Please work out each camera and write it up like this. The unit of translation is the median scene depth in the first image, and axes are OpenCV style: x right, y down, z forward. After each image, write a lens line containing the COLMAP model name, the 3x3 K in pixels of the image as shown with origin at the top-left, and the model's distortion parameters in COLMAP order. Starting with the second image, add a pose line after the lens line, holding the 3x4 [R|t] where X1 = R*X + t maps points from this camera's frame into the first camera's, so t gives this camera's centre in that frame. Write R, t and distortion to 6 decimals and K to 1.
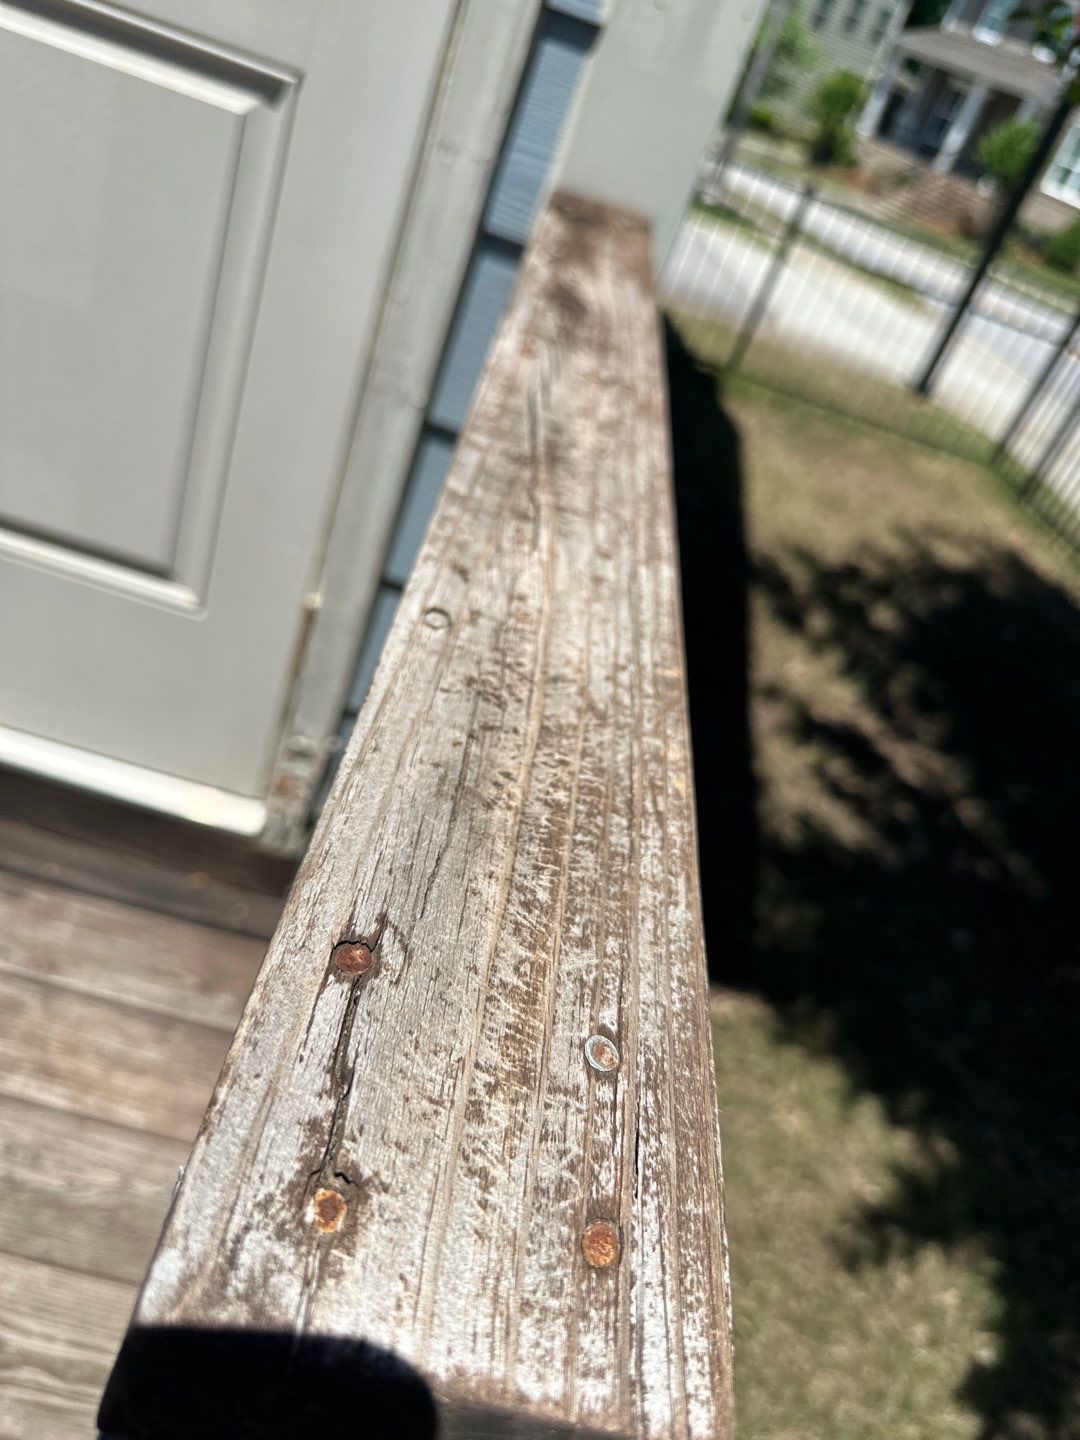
lens RADIAL K [[1107.2, 0, 545.7], [0, 1107.2, 720.5], [0, 0, 1]] dist [0.001024, -0.000384]
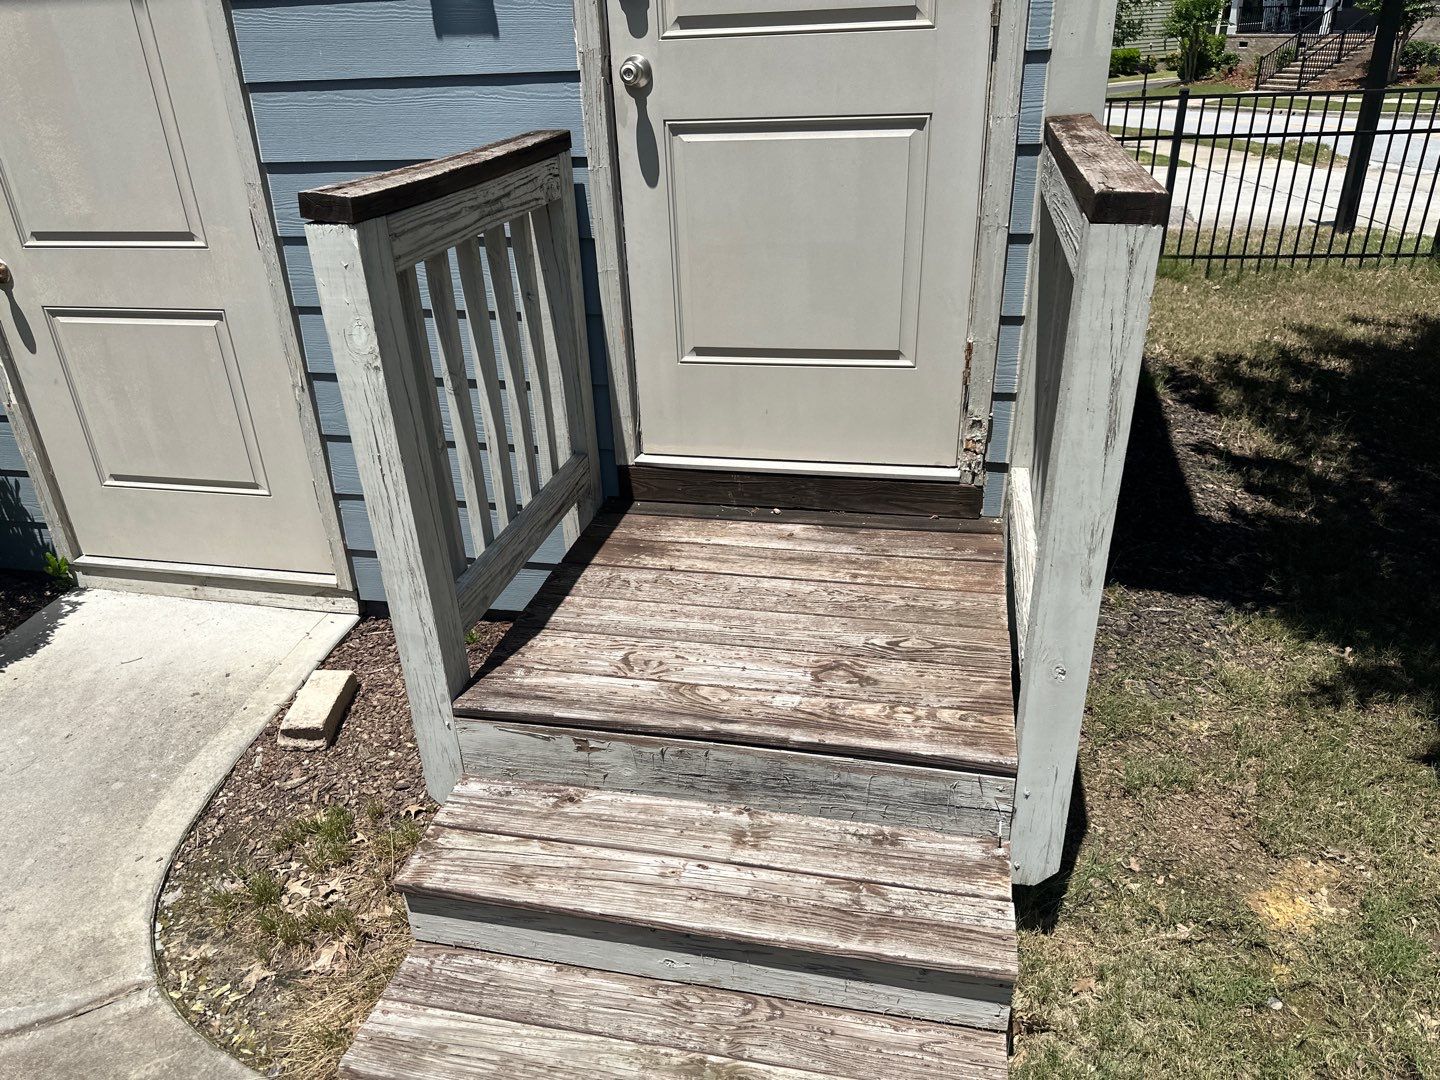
lens RADIAL K [[1031.7, 0, 720.0], [0, 1031.7, 540.0], [0, 0, 1]] dist [0.101163, -0.265813]
pose [[0.926490, -0.248204, -0.282863, -0.191673], [0.202646, 0.962426, -0.180751, 0.529046], [0.317098, 0.110143, 0.941975, -0.993266]]
